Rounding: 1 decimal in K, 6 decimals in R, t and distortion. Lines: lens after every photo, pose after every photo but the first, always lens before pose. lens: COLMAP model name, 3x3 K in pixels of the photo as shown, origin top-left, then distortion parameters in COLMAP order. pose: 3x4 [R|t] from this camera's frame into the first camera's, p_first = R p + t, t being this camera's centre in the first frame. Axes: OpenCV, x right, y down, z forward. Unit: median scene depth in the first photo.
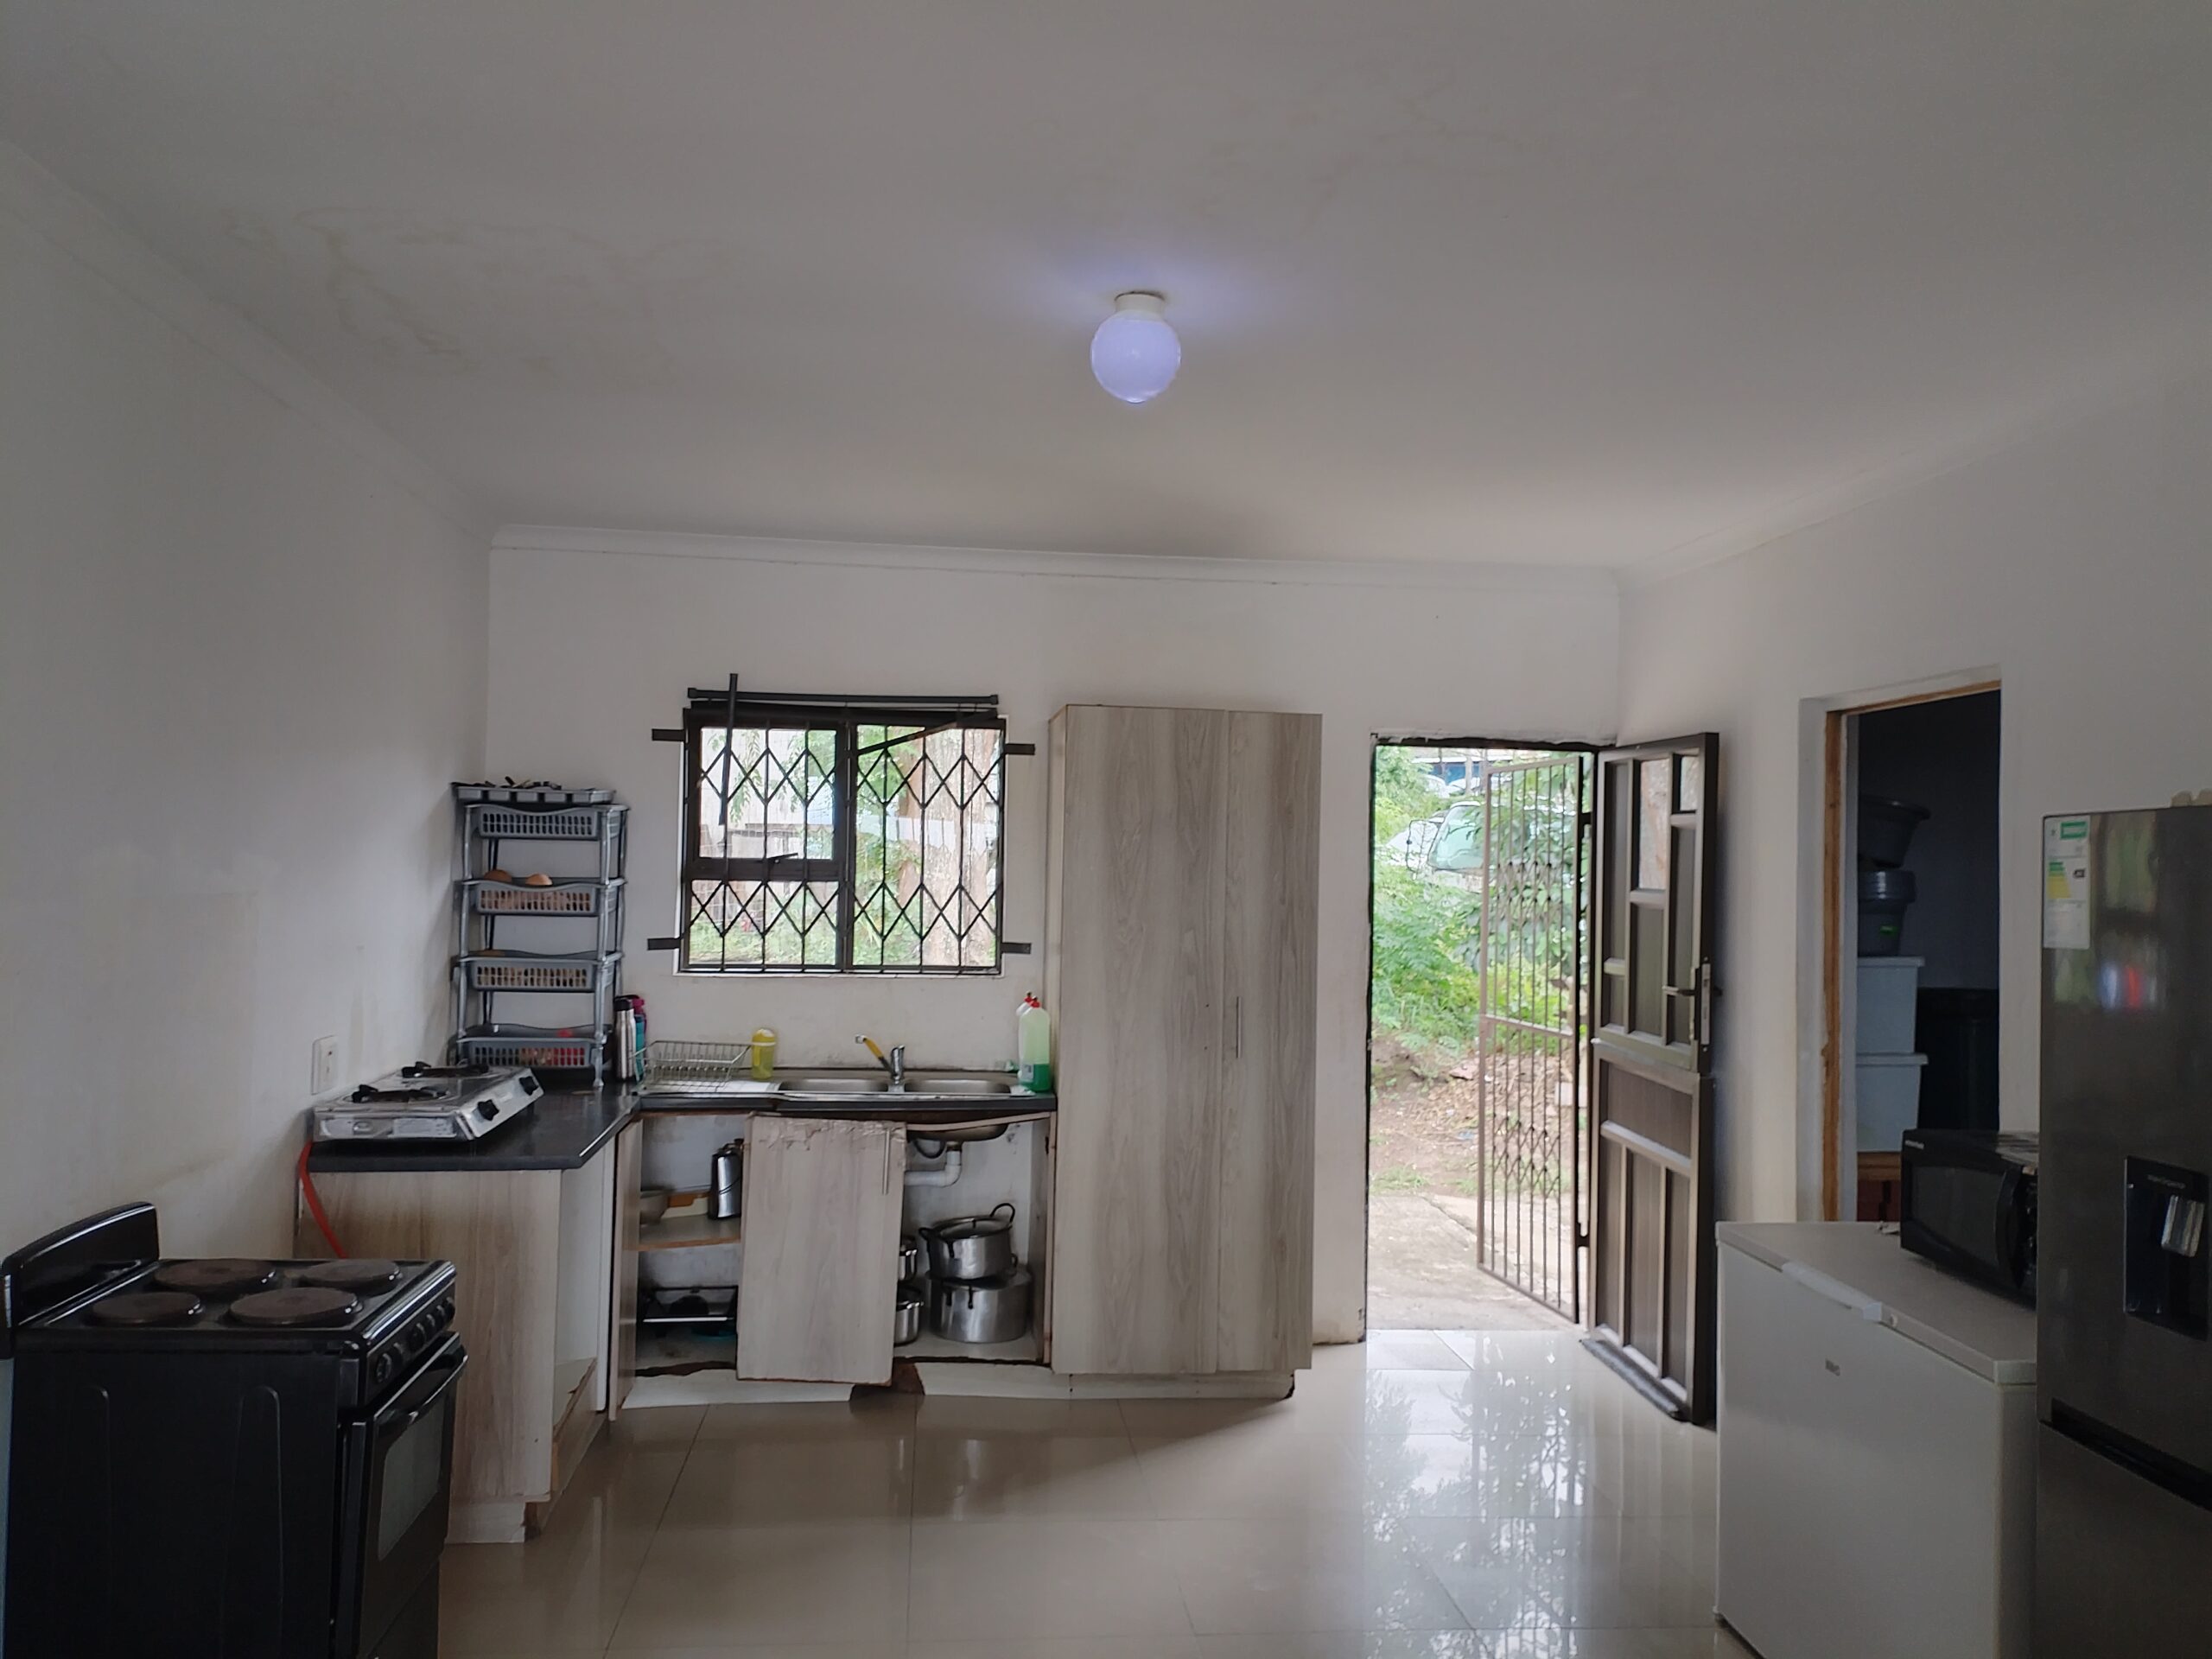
lens RADIAL K [[1662.2, 0, 1126.2], [0, 1662.2, 840.6], [0, 0, 1]] dist [0.098276, -0.113070]
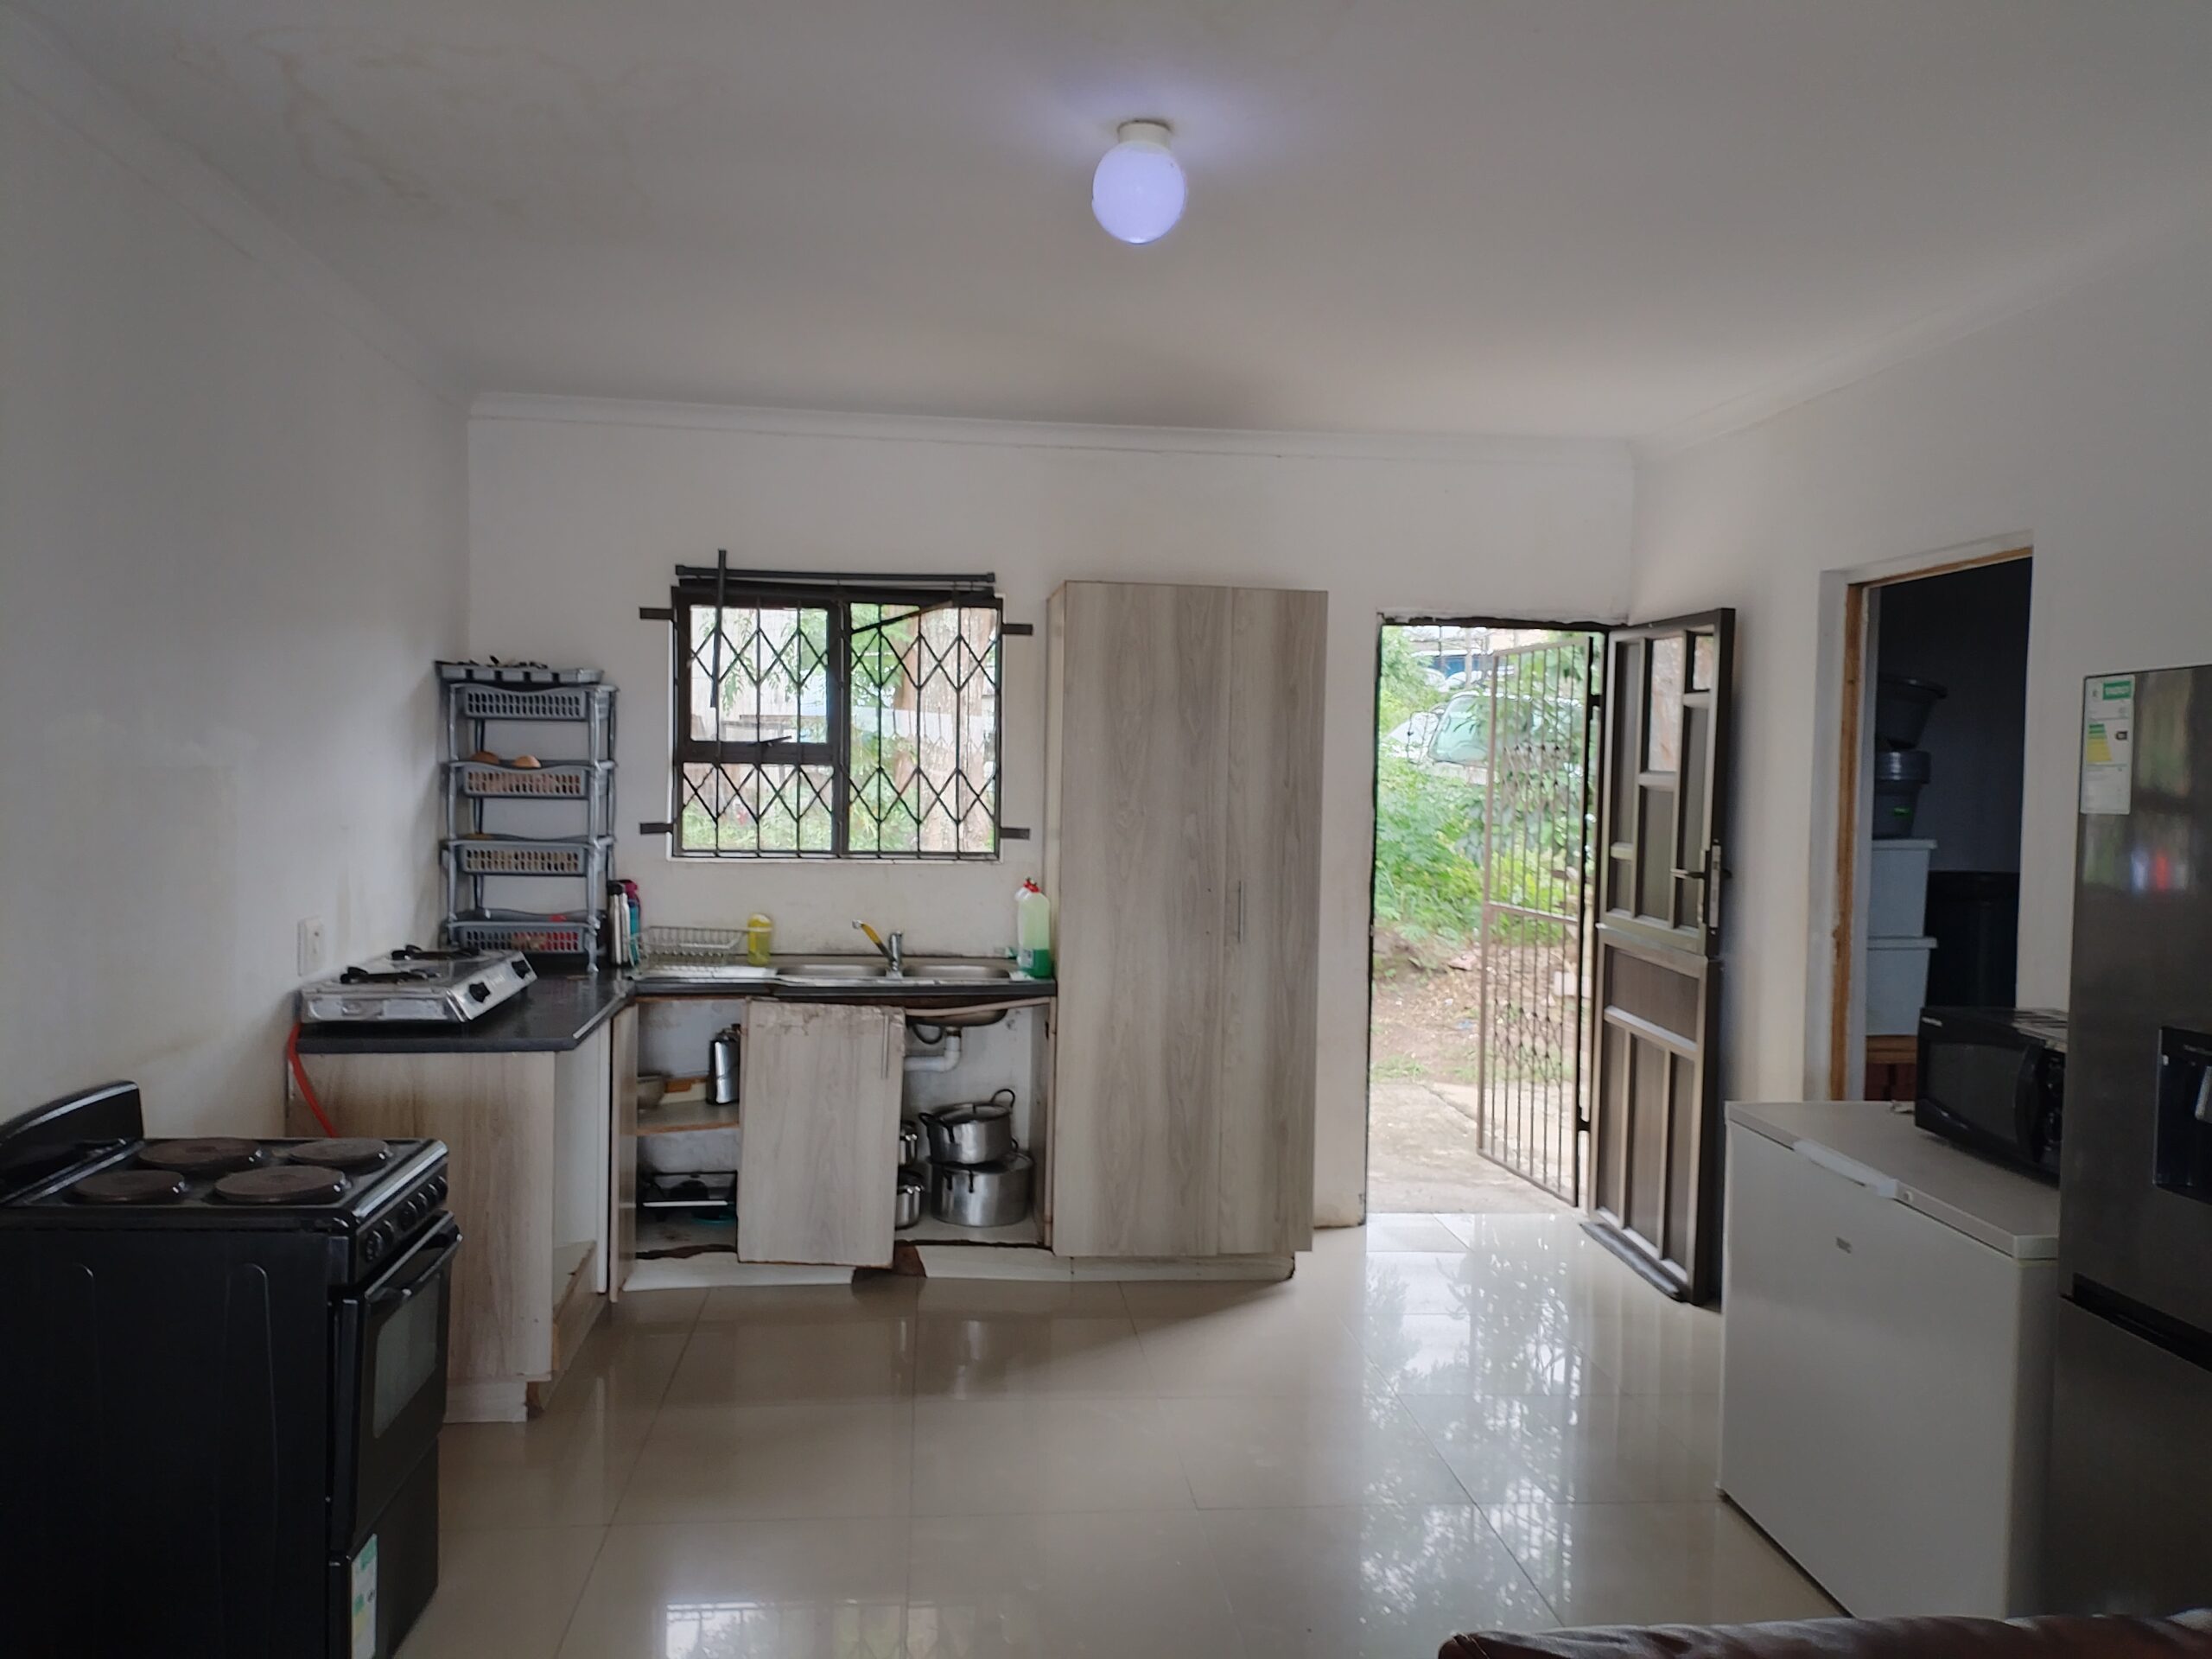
lens RADIAL K [[1662.2, 0, 1126.1], [0, 1662.2, 833.1], [0, 0, 1]] dist [0.098276, -0.113070]
pose [[0.999997, -0.001218, 0.001993, -0.002371], [0.001103, 0.998410, 0.056364, 0.009874], [-0.002059, -0.056362, 0.998408, 0.018634]]
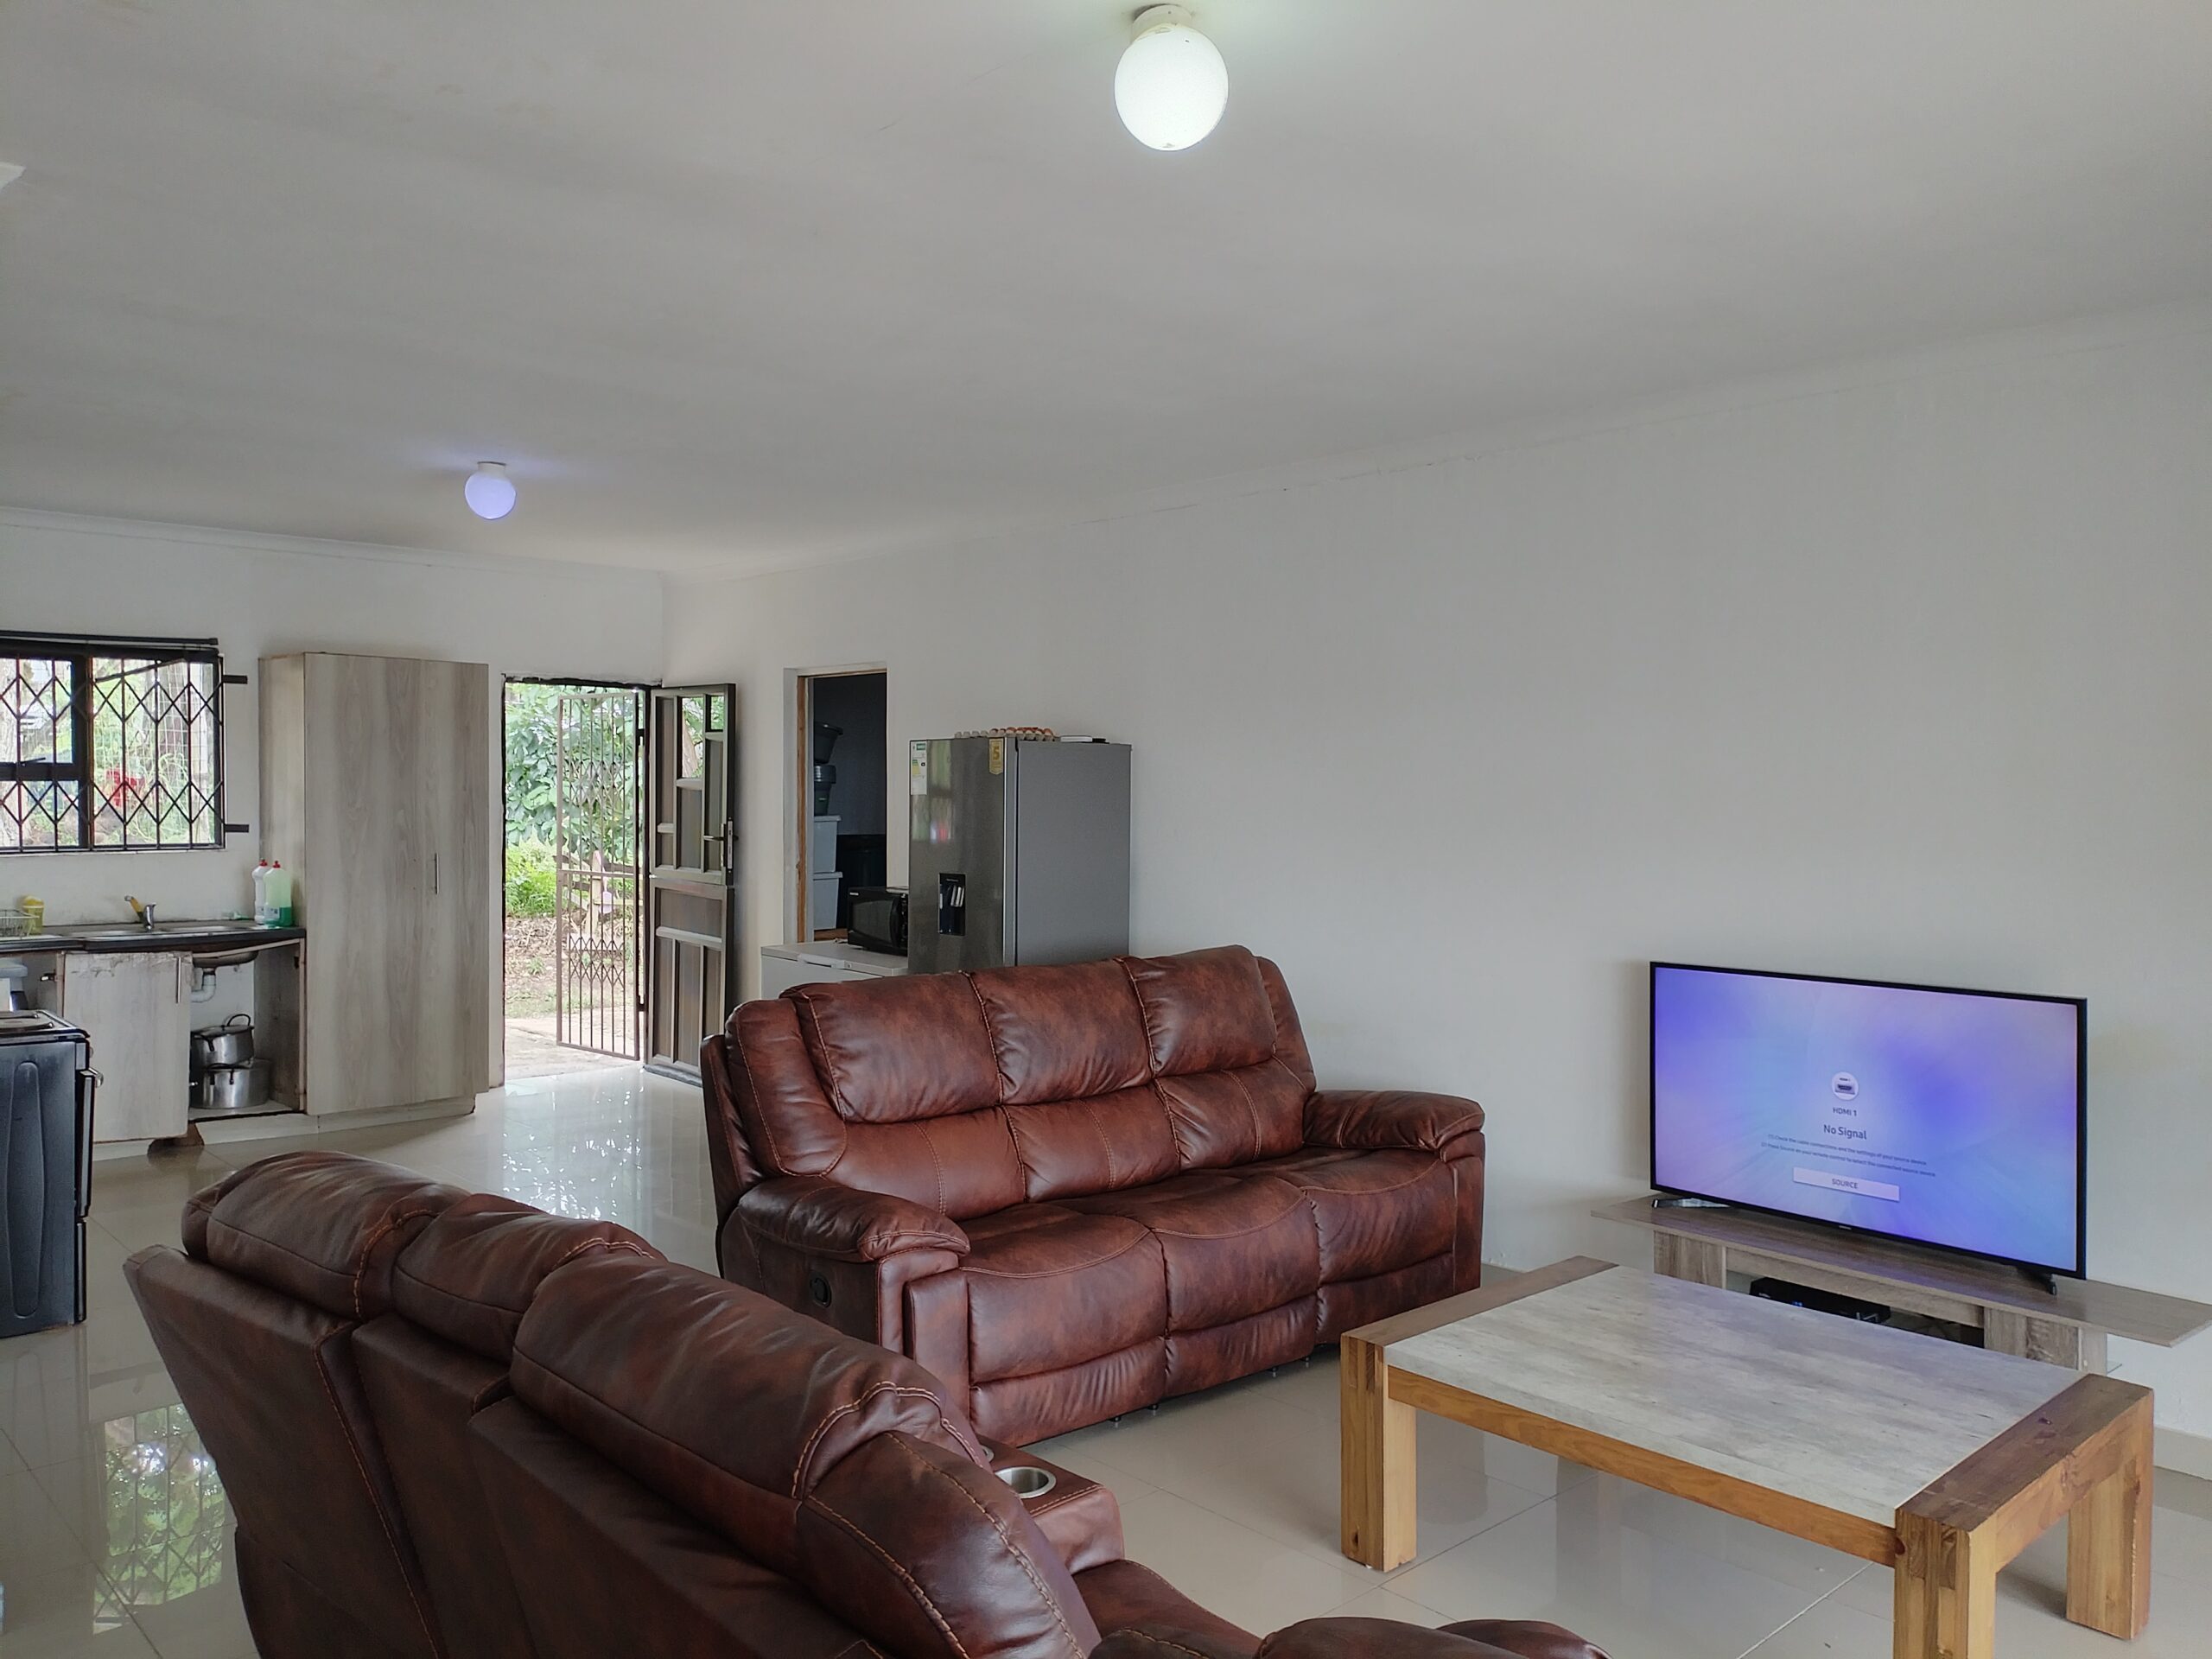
lens RADIAL K [[1662.2, 0, 1095.8], [0, 1662.2, 844.5], [0, 0, 1]] dist [0.098276, -0.113070]
pose [[0.811138, -0.037285, 0.583665, -0.328993], [0.001009, 0.998054, 0.062354, -0.007458], [-0.584854, -0.049988, 0.809597, -0.562164]]
